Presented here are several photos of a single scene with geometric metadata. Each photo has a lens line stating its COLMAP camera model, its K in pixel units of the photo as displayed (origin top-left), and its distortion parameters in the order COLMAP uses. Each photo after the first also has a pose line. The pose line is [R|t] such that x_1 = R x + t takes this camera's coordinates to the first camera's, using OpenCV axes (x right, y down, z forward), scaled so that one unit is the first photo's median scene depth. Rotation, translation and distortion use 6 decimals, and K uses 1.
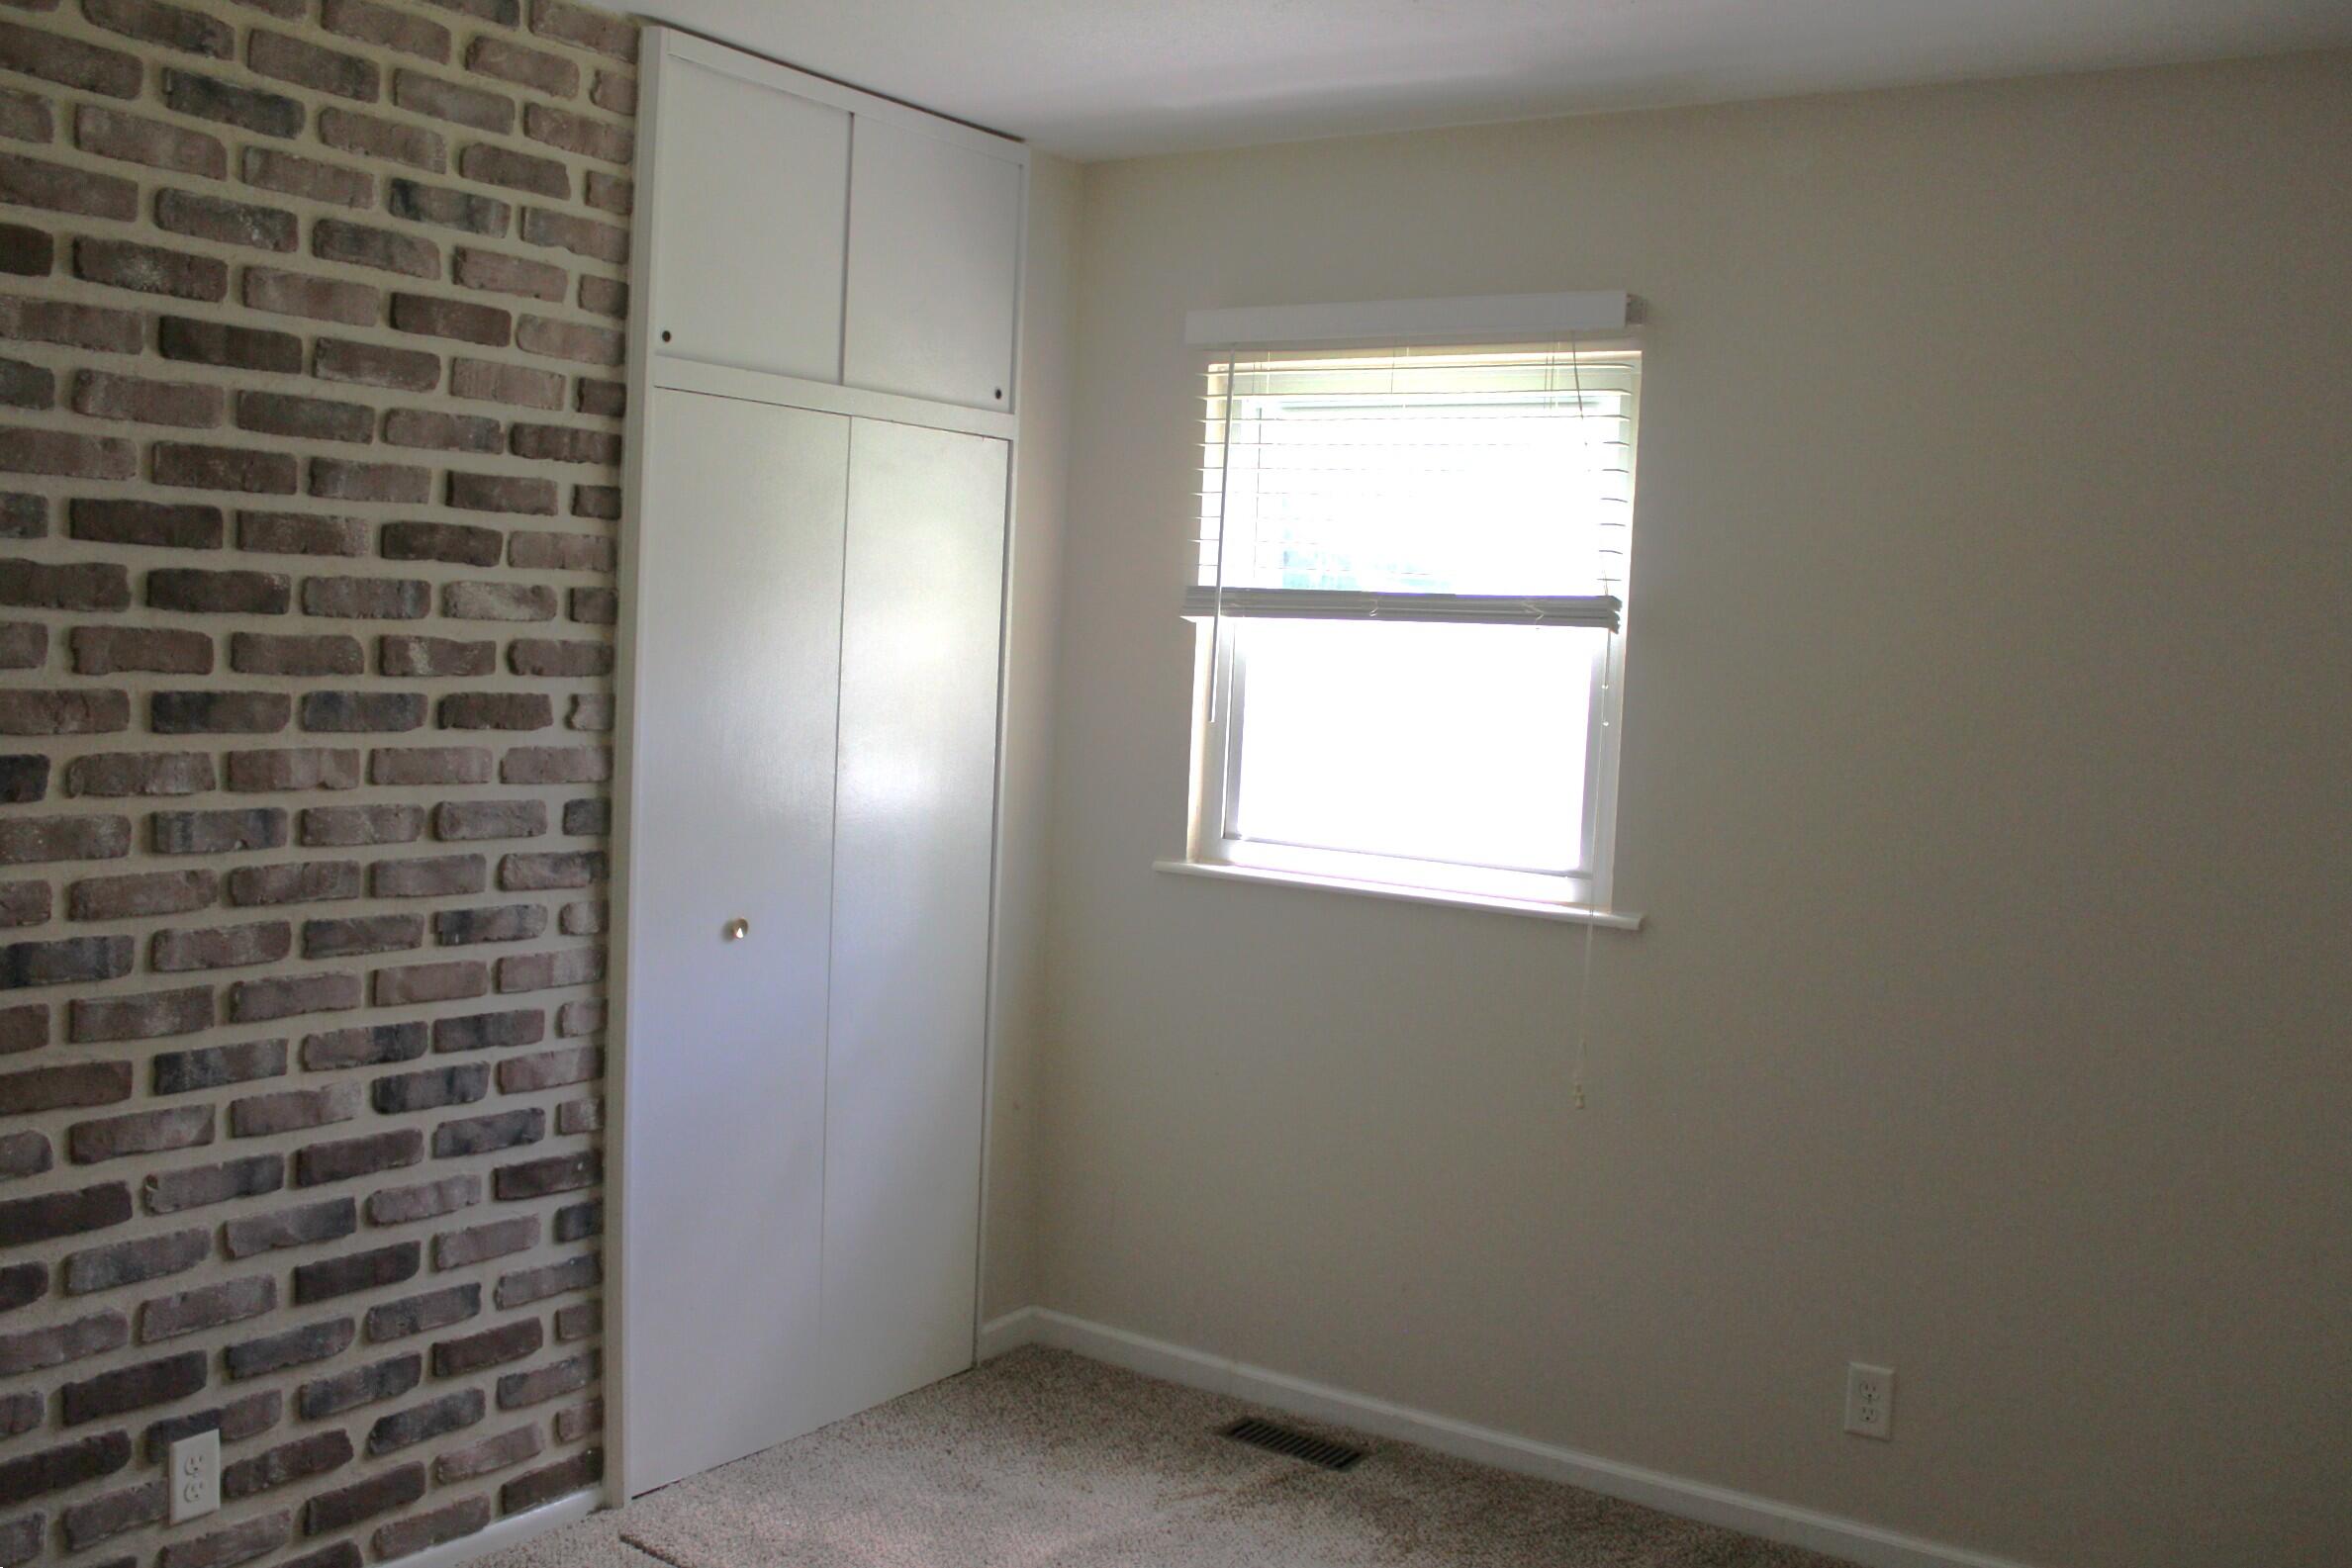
lens RADIAL K [[1979.2, 0, 1167.4], [0, 1979.2, 789.1], [0, 0, 1]] dist [-0.156585, 0.138546]
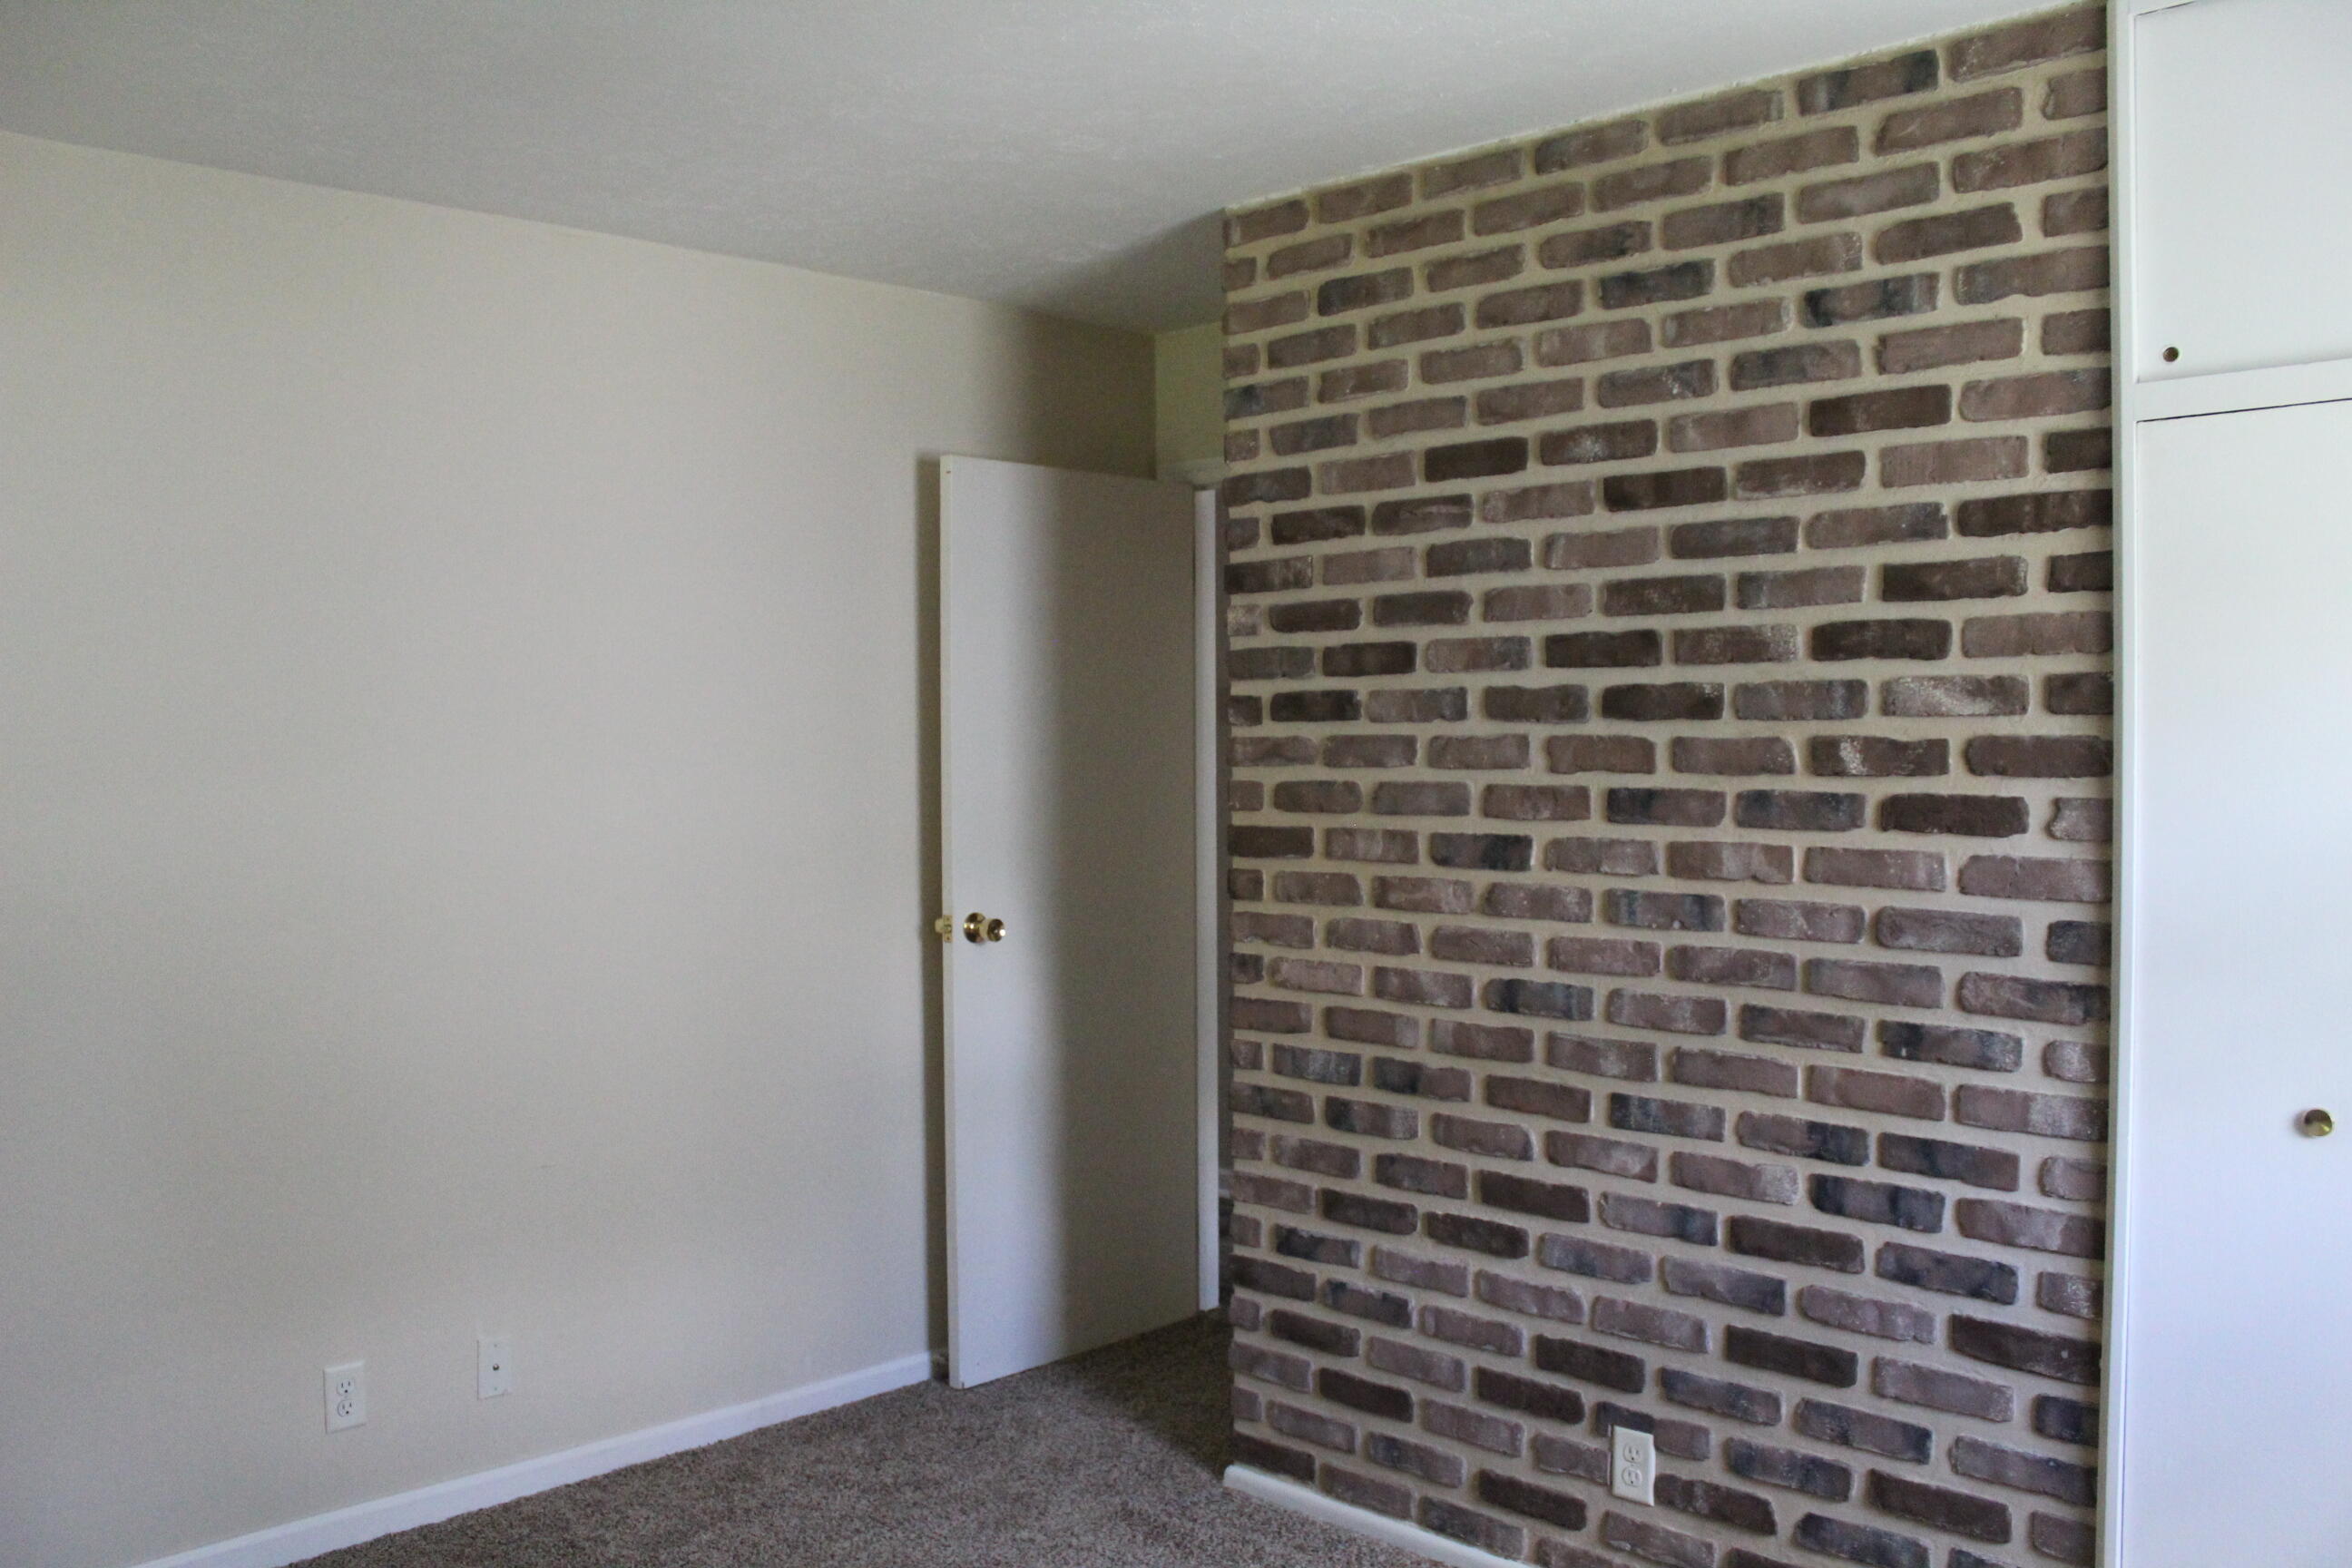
lens RADIAL K [[1979.4, 0, 1167.4], [0, 1979.4, 789.1], [0, 0, 1]] dist [-0.156585, 0.138546]
pose [[-0.143888, -0.010592, -0.989537, 0.668241], [-0.070420, 0.997517, -0.000438, -0.027463], [0.987085, 0.069621, -0.144277, 0.823679]]
